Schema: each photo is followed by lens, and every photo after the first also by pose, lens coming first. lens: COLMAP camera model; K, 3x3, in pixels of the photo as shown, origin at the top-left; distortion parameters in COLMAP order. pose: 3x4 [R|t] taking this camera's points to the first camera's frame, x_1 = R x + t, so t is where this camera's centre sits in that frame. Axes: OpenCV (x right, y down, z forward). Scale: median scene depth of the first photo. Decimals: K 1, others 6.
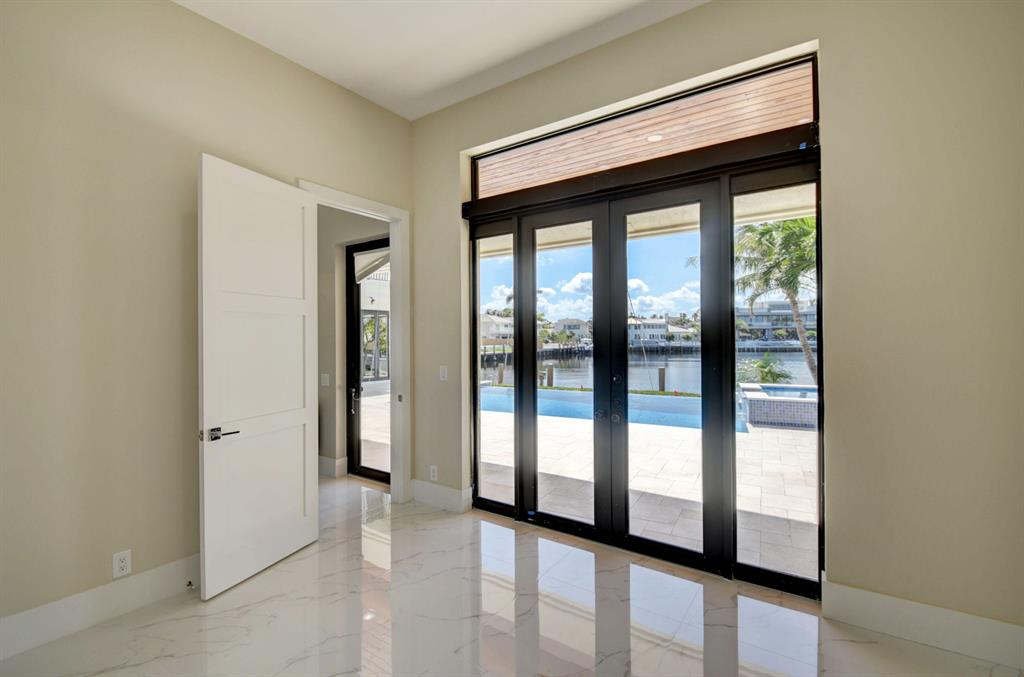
lens RADIAL K [[458.3, 0, 521.0], [0, 458.3, 334.5], [0, 0, 1]] dist [0.002739, -0.005615]
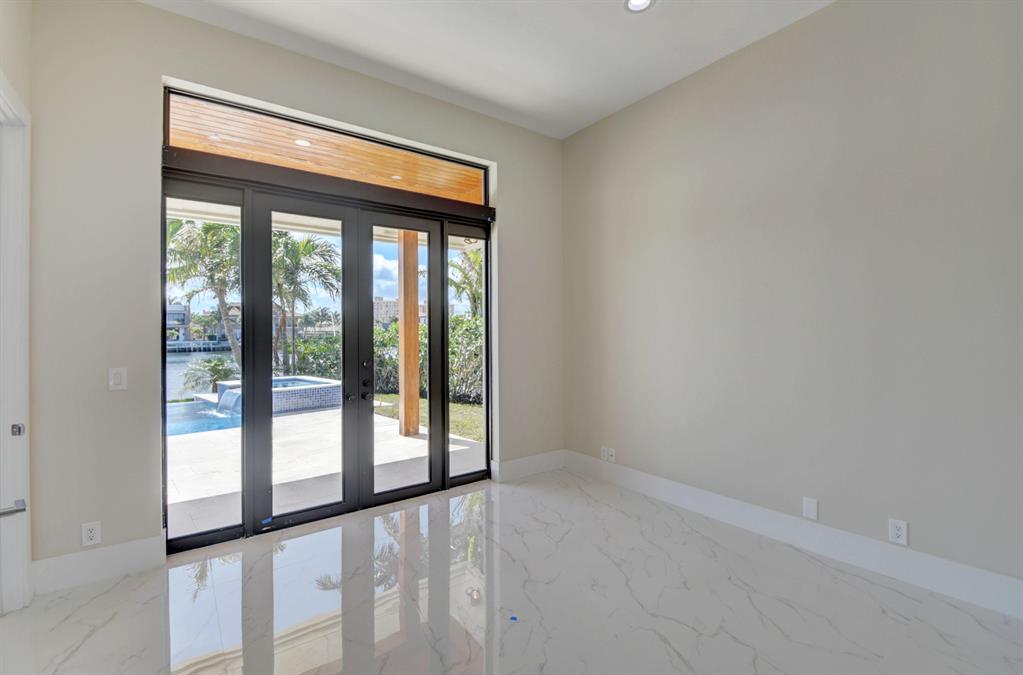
lens RADIAL K [[457.9, 0, 509.8], [0, 457.9, 337.4], [0, 0, 1]] dist [0.002739, -0.005615]
pose [[0.329156, -0.003267, 0.944270, -0.614277], [-0.000782, 0.999993, 0.003732, 0.018123], [-0.944275, -0.001967, 0.329151, 0.219100]]
